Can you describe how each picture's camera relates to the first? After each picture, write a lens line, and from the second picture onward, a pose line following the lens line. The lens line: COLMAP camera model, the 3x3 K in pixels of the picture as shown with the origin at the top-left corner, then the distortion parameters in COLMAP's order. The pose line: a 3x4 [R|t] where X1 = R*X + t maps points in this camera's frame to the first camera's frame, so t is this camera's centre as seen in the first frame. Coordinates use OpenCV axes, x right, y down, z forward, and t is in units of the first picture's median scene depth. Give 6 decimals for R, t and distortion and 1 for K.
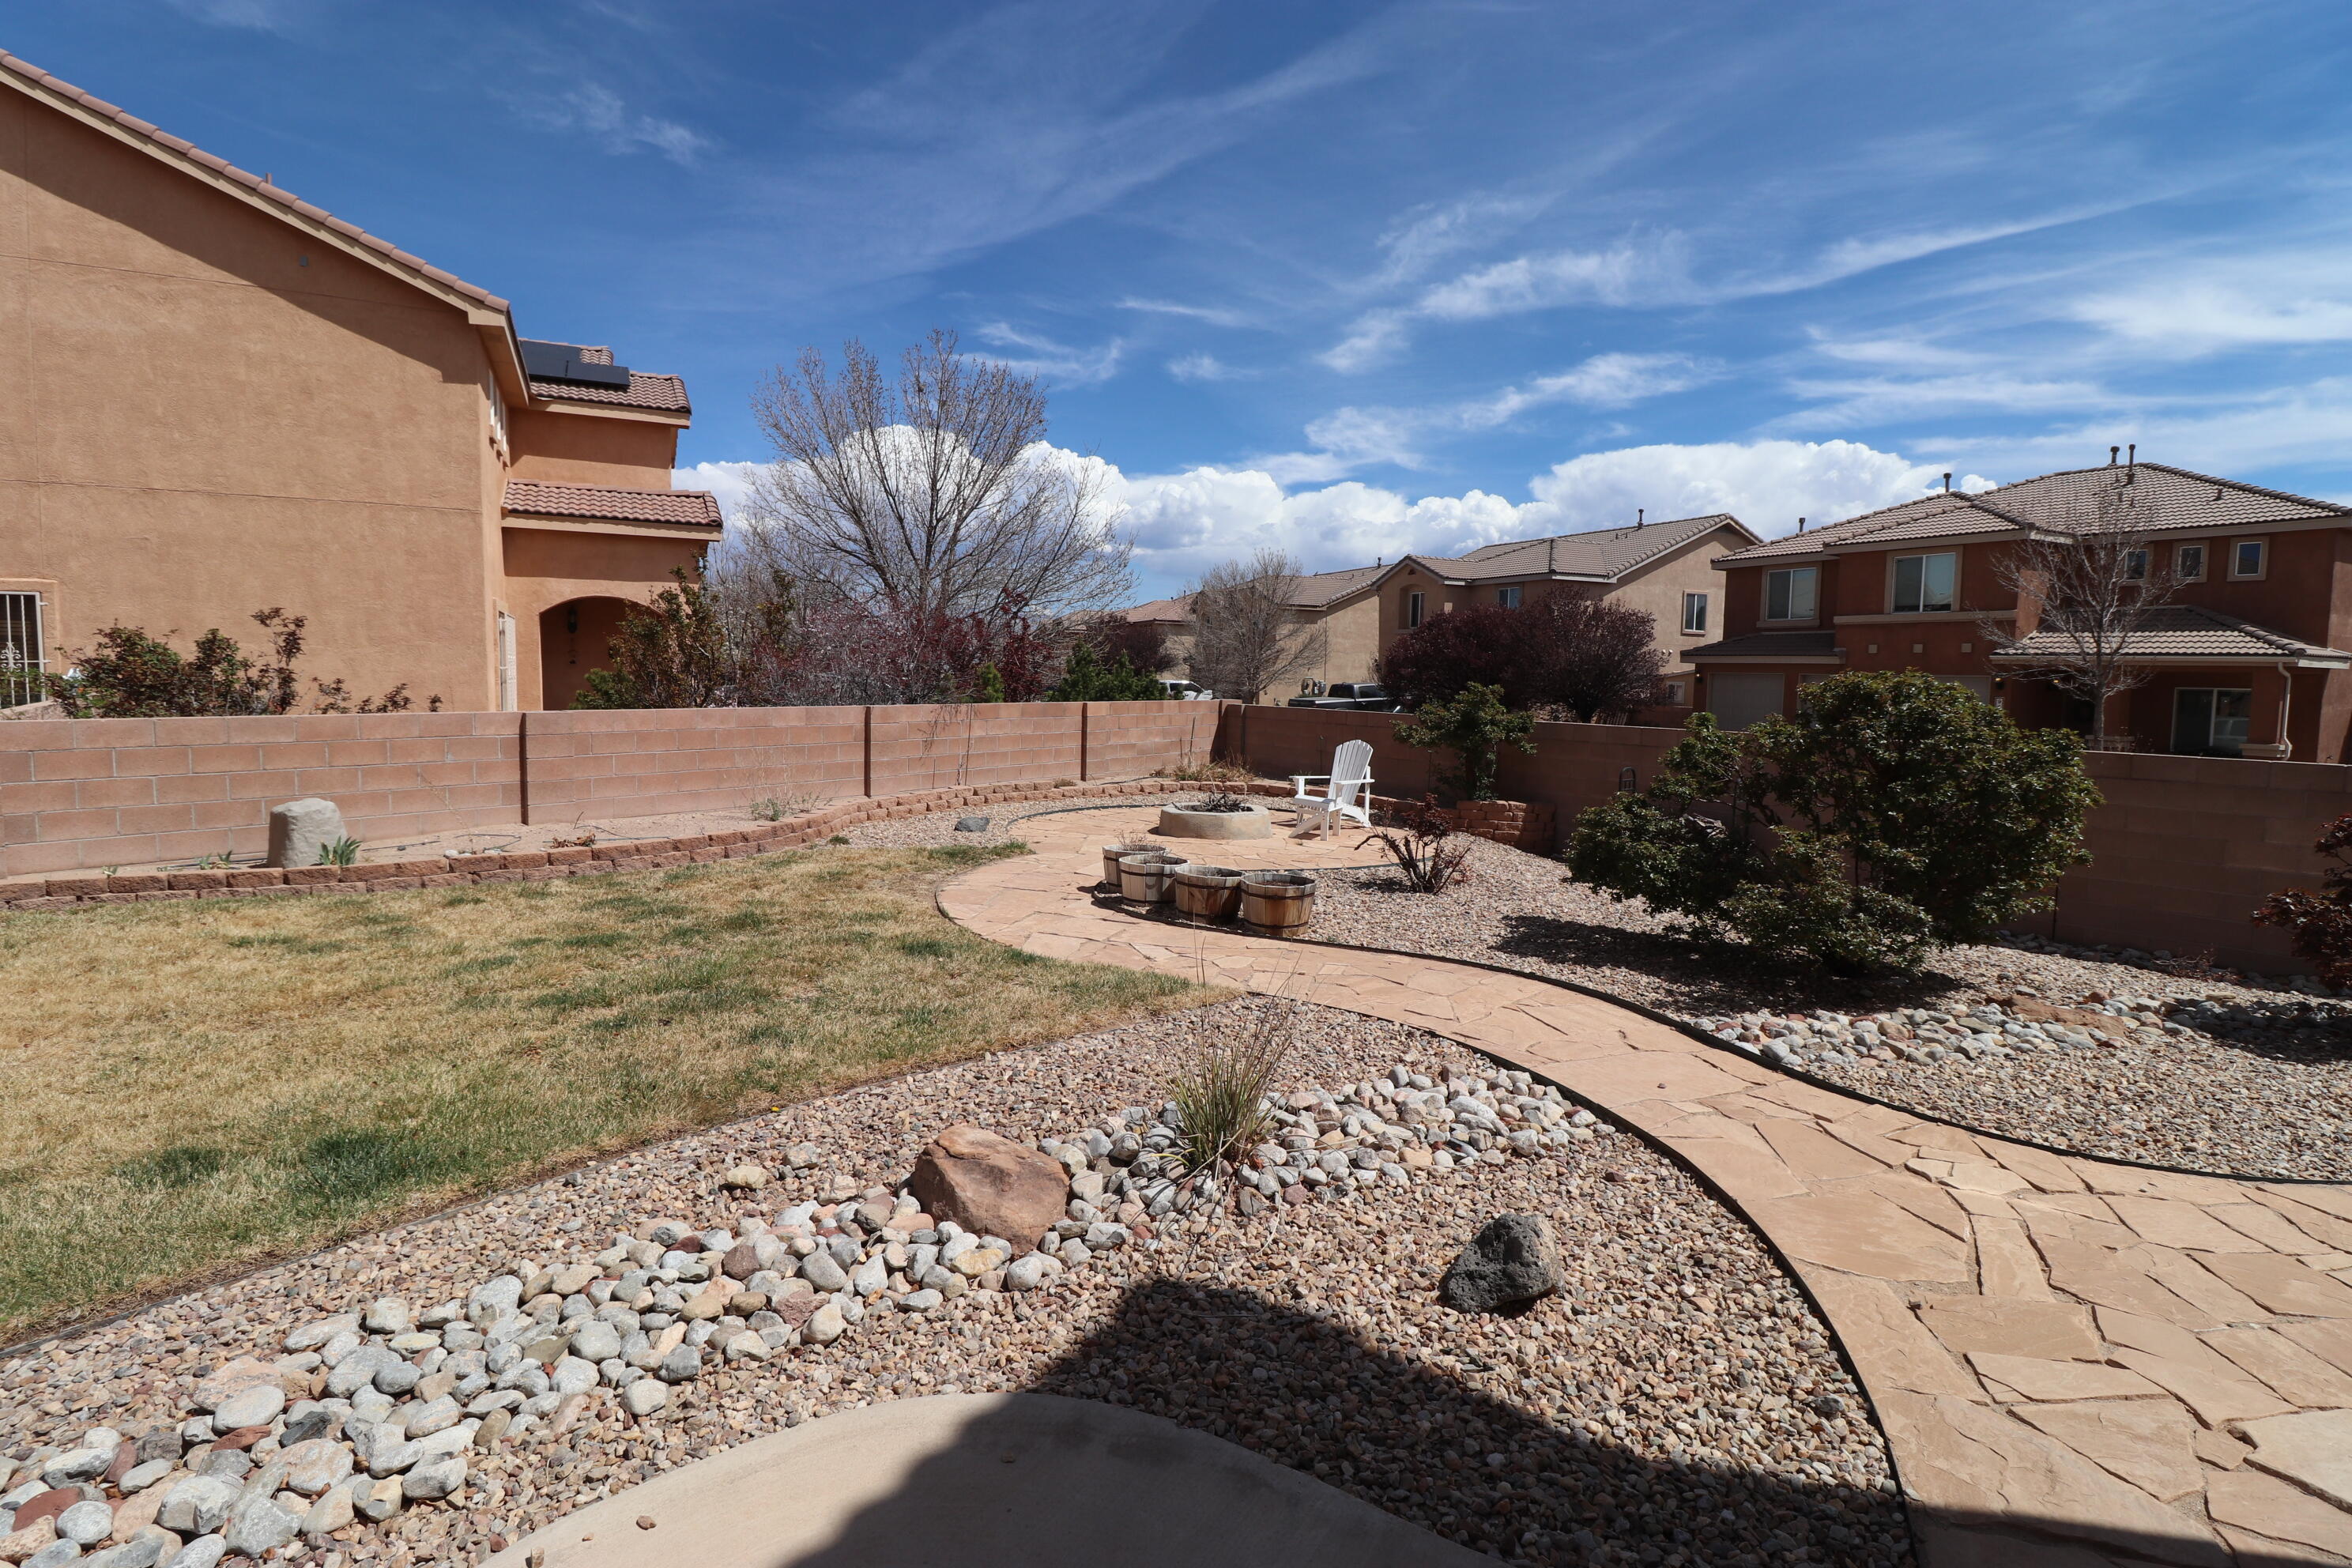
lens RADIAL K [[1107.3, 0, 1177.2], [0, 1107.3, 761.7], [0, 0, 1]] dist [0.000198, -0.013139]
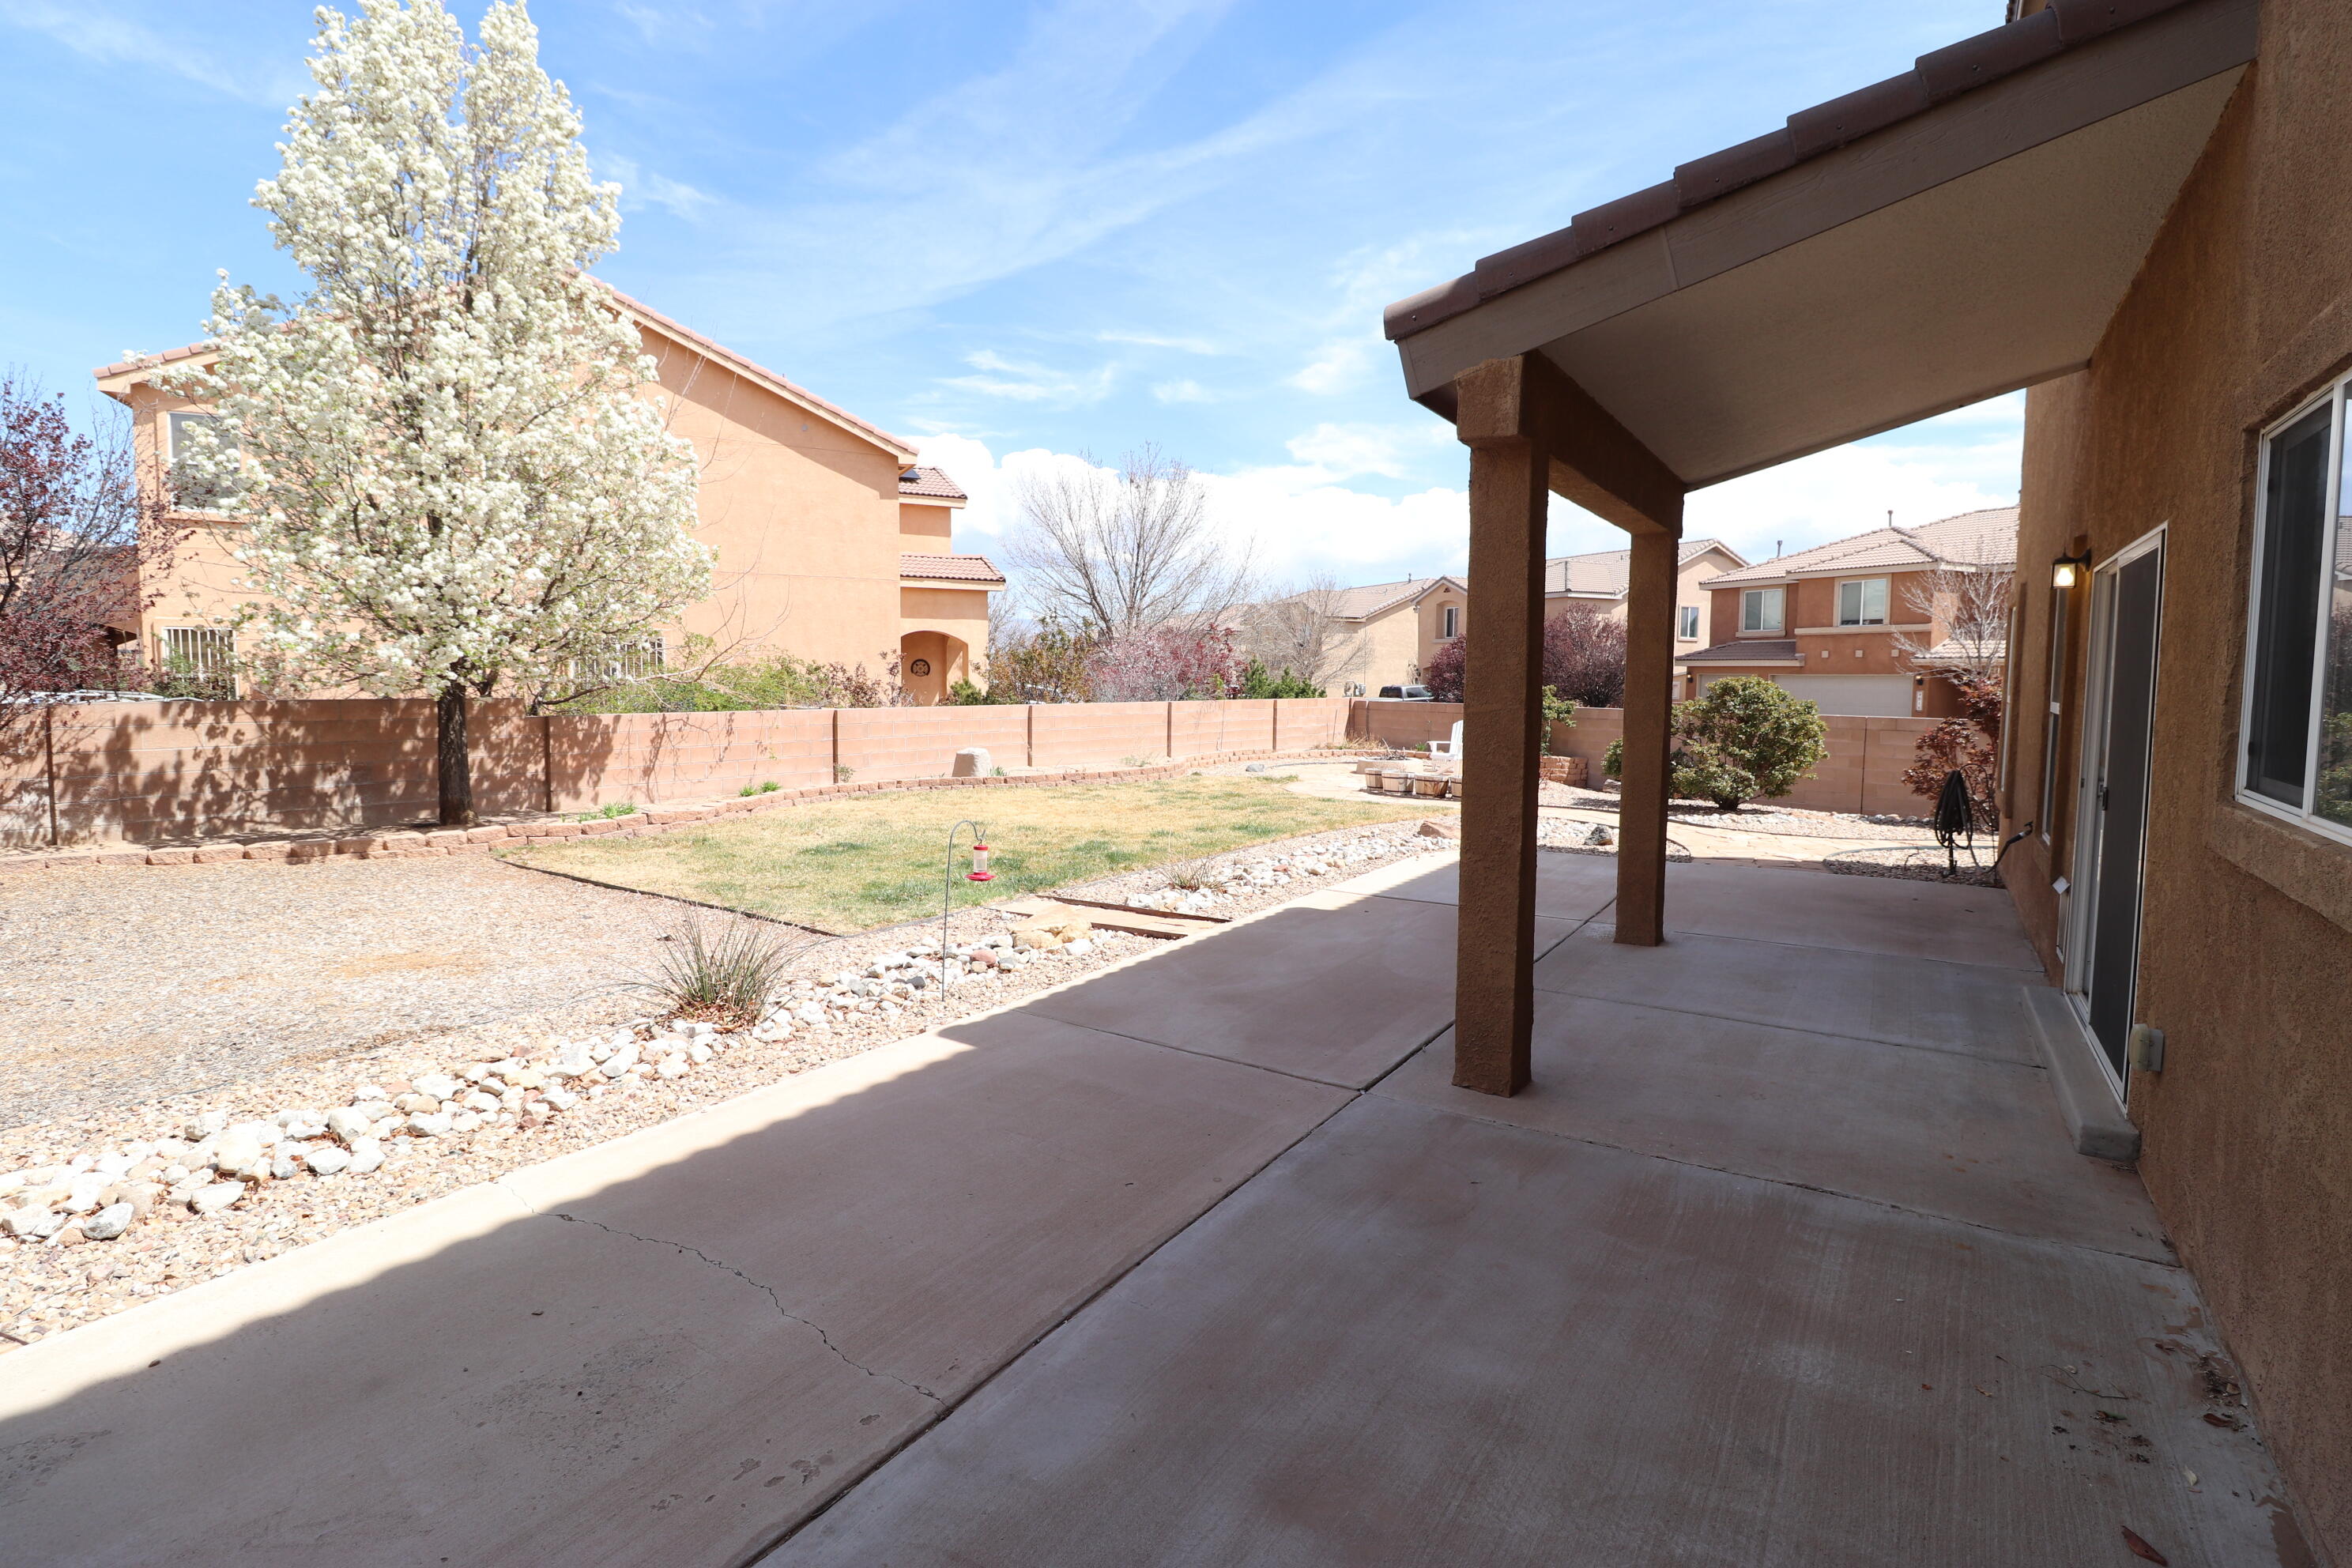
lens RADIAL K [[1131.0, 0, 1176.0], [0, 1131.0, 784.0], [0, 0, 1]] dist [-0.003025, -0.021549]
pose [[0.999942, -0.010615, 0.001633, -0.131710], [0.010592, 0.999846, 0.013984, 0.023297], [-0.001781, -0.013965, 0.999901, -0.327186]]
